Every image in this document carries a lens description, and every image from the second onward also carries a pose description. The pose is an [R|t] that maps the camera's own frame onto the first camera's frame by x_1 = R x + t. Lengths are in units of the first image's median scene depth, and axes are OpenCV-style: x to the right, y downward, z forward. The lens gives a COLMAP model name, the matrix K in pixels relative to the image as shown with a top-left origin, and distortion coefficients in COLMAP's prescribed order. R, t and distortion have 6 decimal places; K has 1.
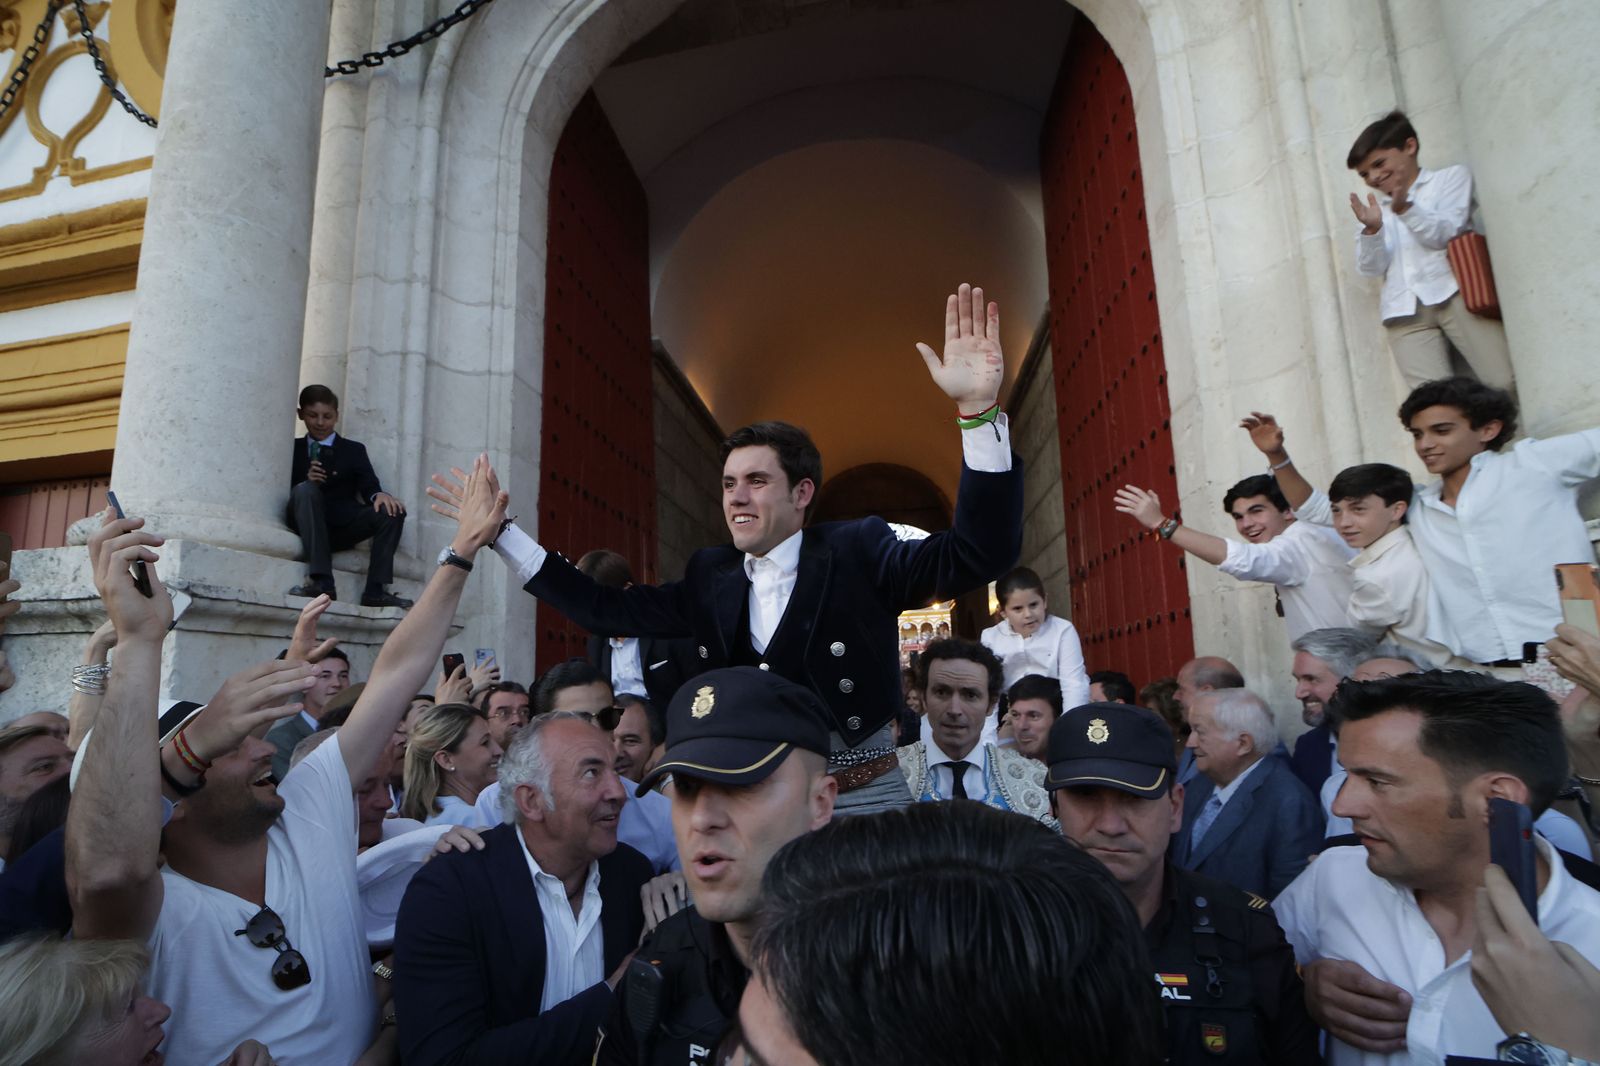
lens RADIAL K [[730.4, 0, 741.1], [0, 730.4, 558.1], [0, 0, 1]] dist [-0.001906, -0.000236]
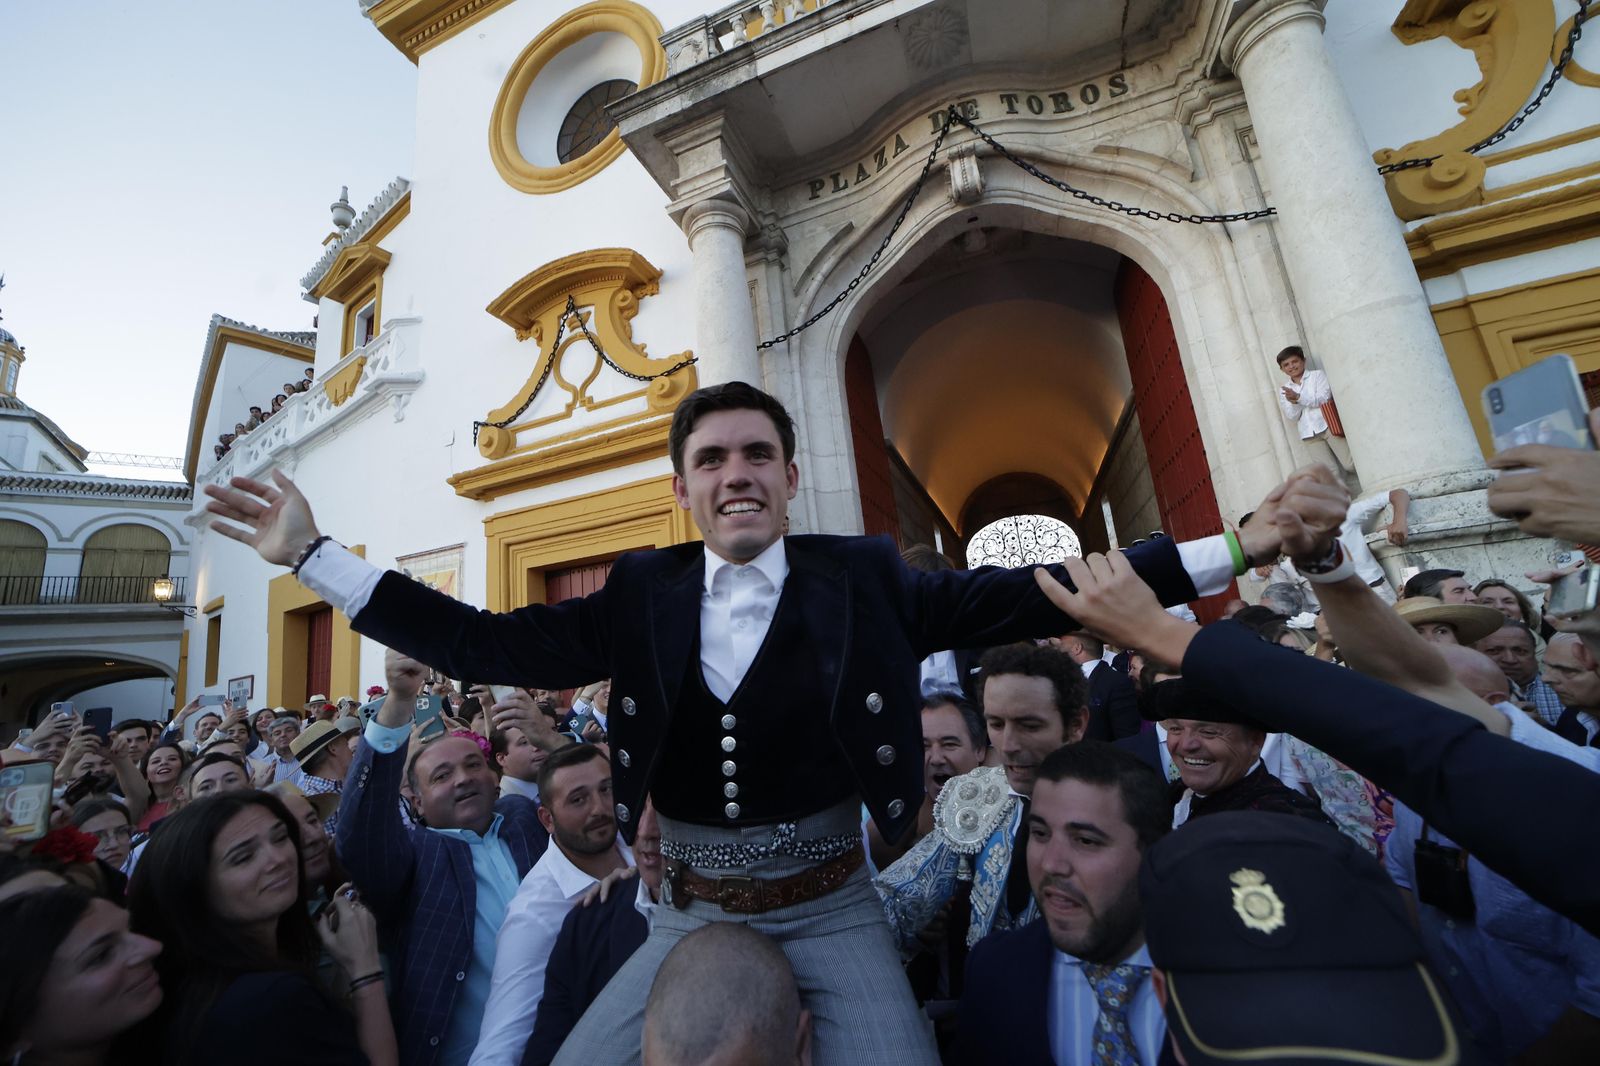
lens RADIAL K [[634.5, 0, 789.0], [0, 634.5, 525.3], [0, 0, 1]] dist [-0.023430, 0.008050]
pose [[0.985124, -0.117548, -0.125348, -0.289866], [0.112836, 0.992636, -0.044076, -0.105904], [0.129606, 0.029276, 0.991133, -0.724877]]
